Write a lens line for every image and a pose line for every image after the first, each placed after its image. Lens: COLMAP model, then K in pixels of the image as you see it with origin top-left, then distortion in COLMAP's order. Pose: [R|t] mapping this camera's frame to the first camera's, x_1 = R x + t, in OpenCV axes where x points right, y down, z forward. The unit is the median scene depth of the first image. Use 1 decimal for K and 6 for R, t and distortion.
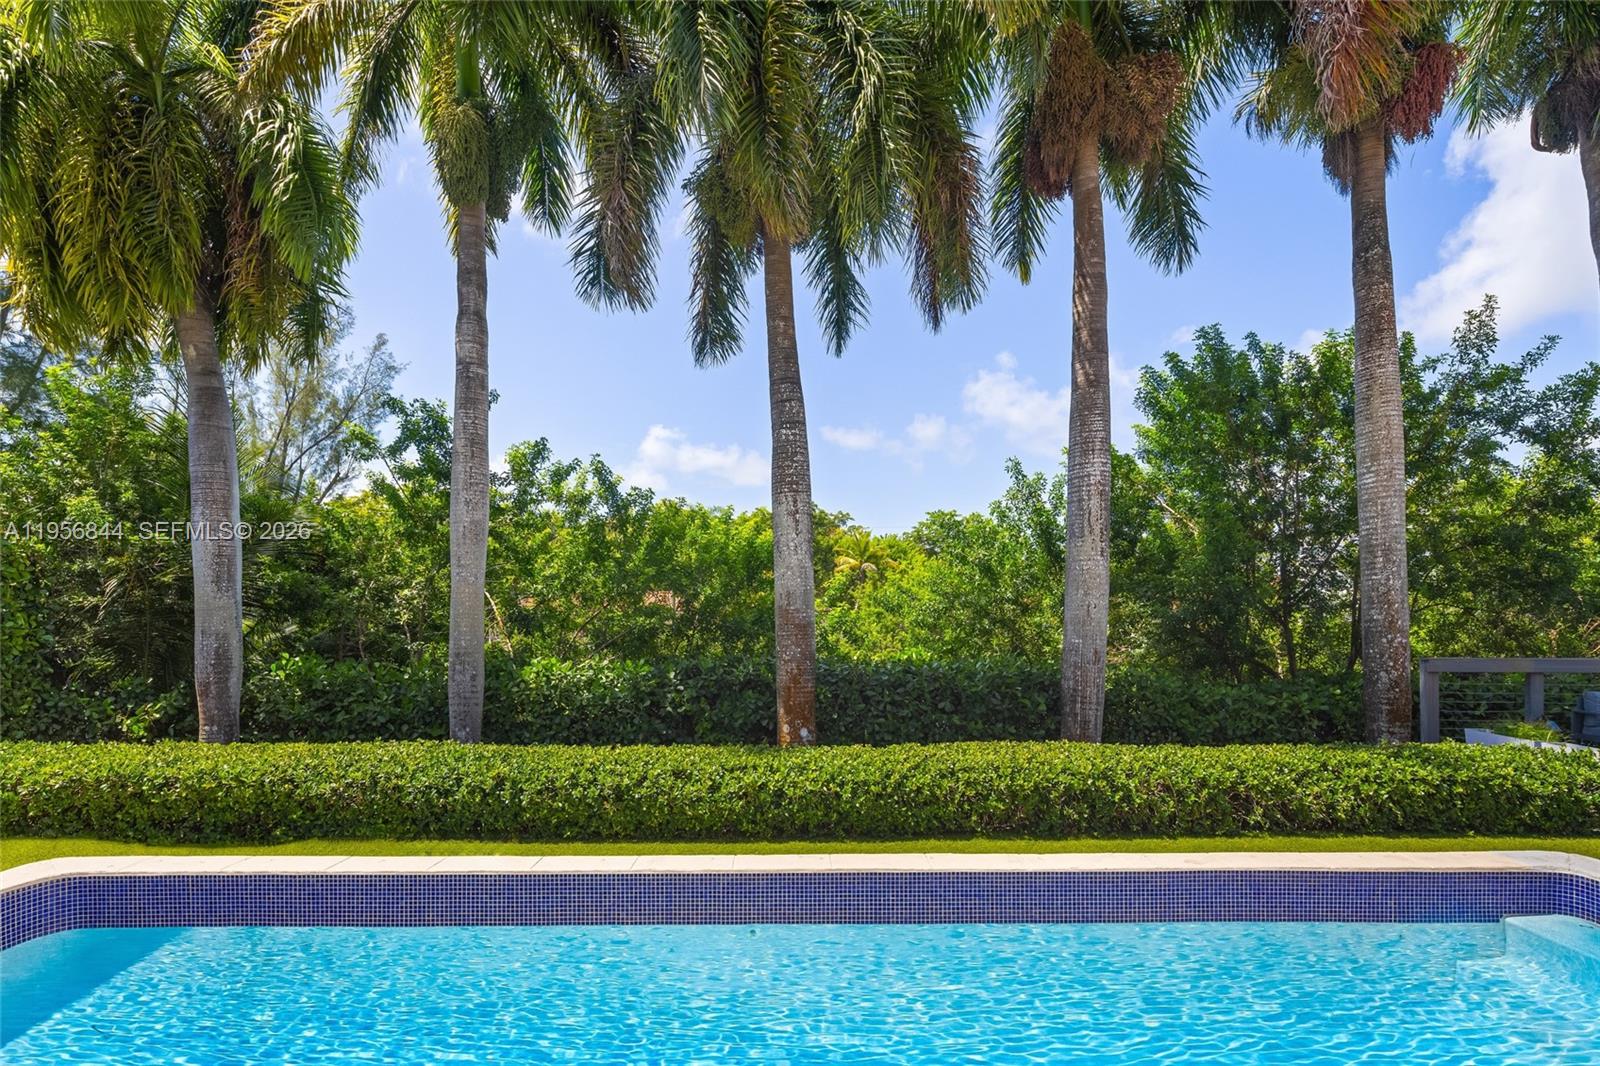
lens RADIAL K [[805.6, 0, 799.7], [0, 805.6, 602.9], [0, 0, 1]] dist [-0.002473, -0.001146]
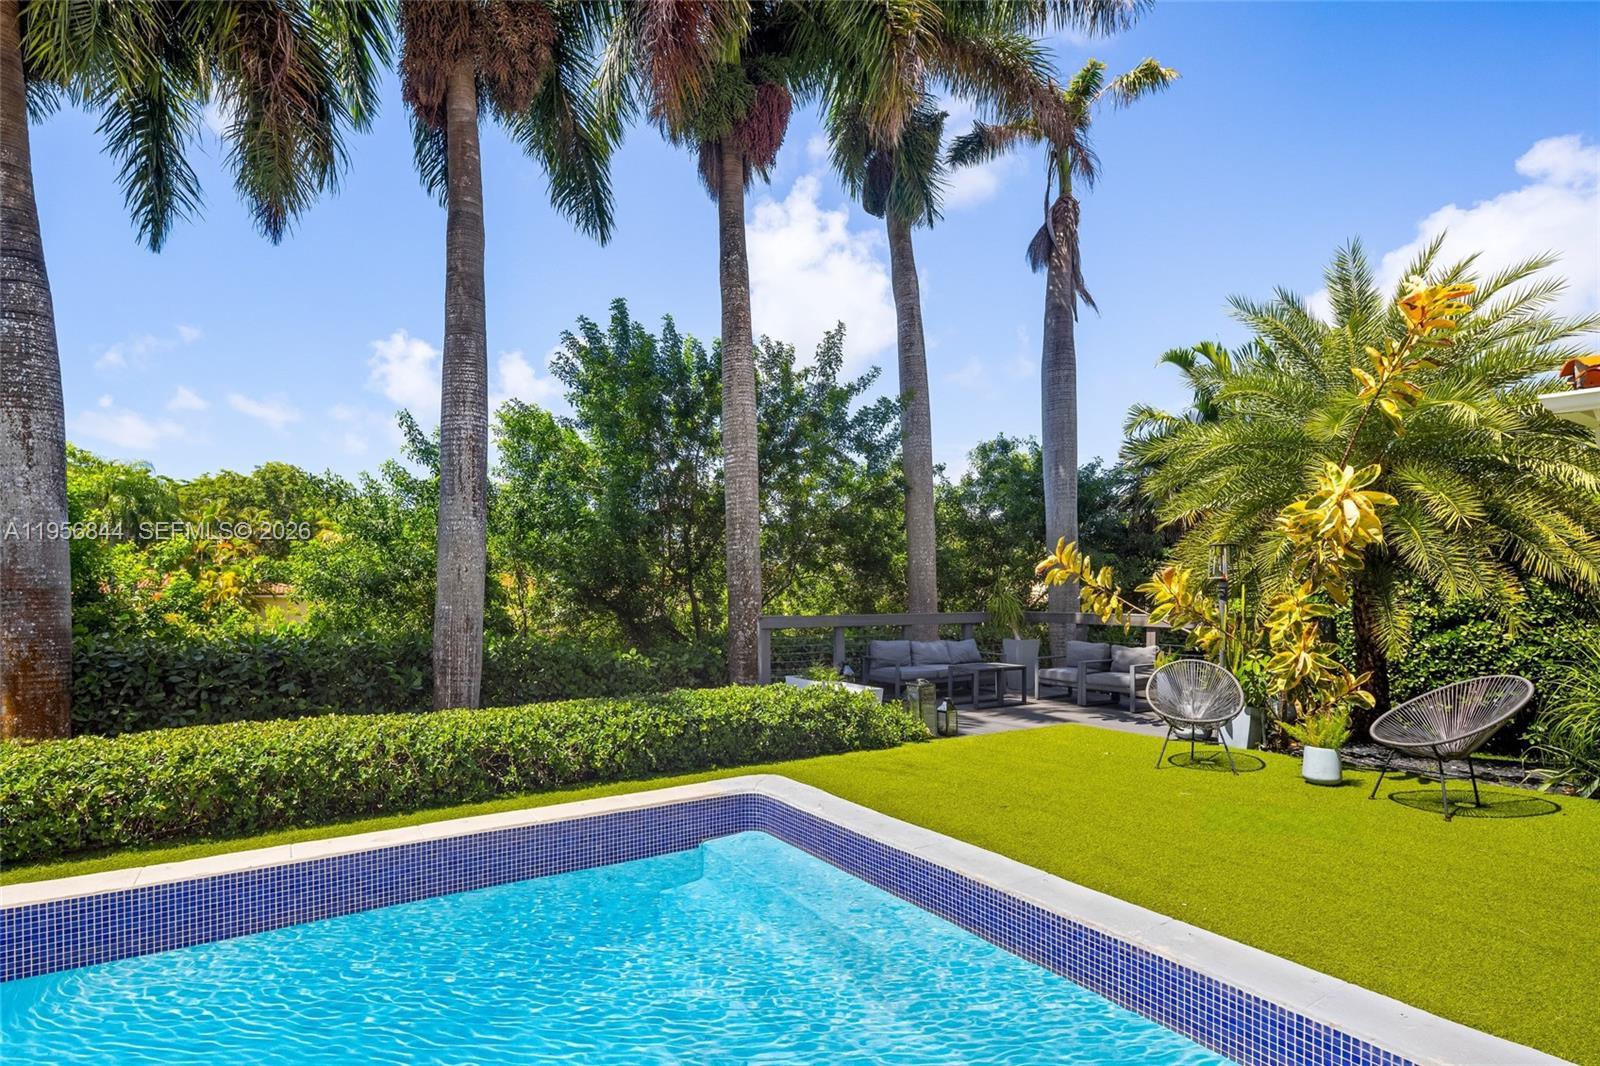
lens RADIAL K [[797.8, 0, 800.3], [0, 797.8, 584.6], [0, 0, 1]] dist [-0.001830, -0.001506]
pose [[0.839509, 0.001624, 0.543344, 0.189927], [-0.000169, 0.999996, -0.002727, 0.023684], [-0.543346, 0.002197, 0.839506, 0.016473]]
